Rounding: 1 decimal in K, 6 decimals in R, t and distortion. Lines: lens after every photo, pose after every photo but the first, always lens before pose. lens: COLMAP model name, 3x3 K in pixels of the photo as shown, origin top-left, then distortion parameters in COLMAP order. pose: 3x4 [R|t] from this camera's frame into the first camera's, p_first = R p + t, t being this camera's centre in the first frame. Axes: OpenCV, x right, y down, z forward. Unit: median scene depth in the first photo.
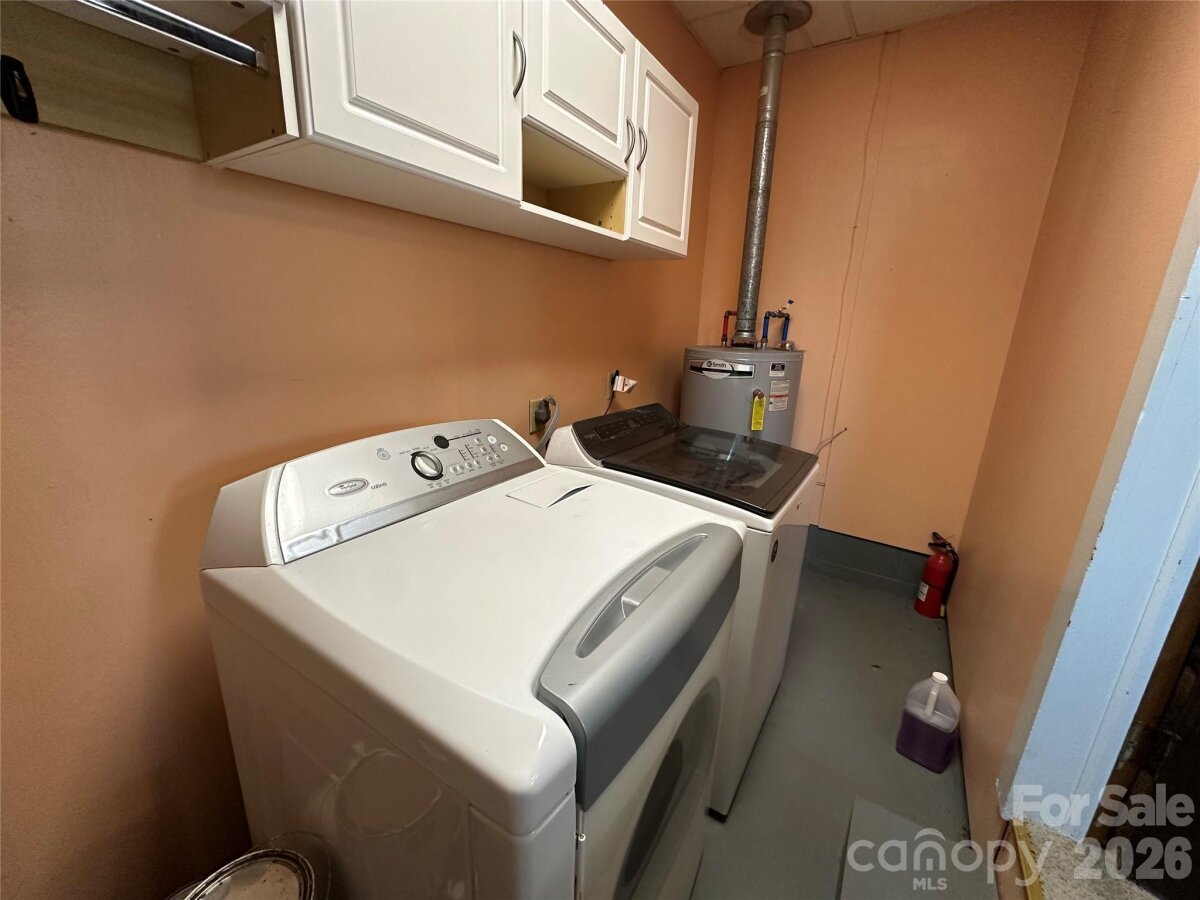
lens RADIAL K [[479.0, 0, 600.0], [0, 479.0, 450.0], [0, 0, 1]] dist [-0.003629, 0.000441]
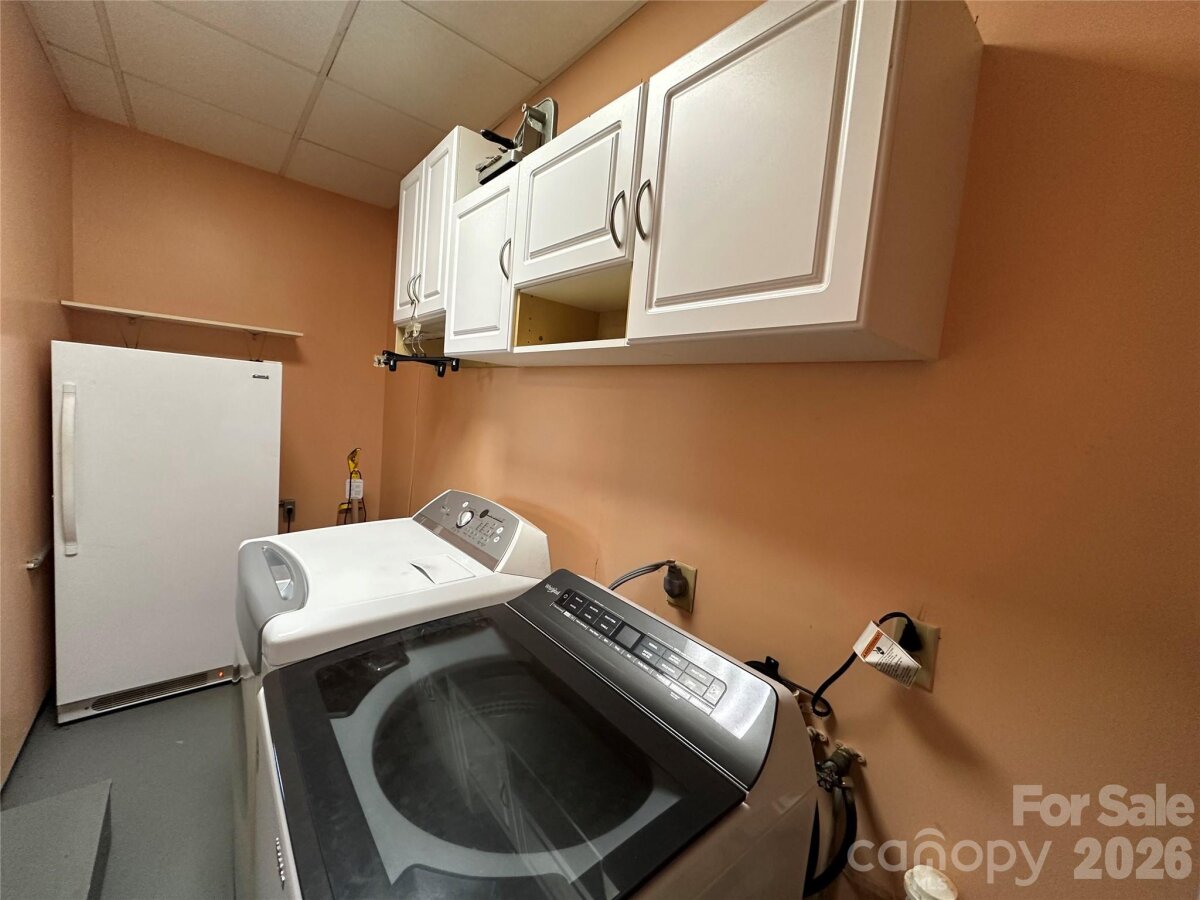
lens RADIAL K [[479.0, 0, 600.0], [0, 479.0, 450.0], [0, 0, 1]] dist [-0.003629, 0.000441]
pose [[-0.292609, 0.015942, -0.956099, 0.940729], [-0.347140, 0.929878, 0.121745, -0.487403], [0.890996, 0.367523, -0.266556, 1.584747]]
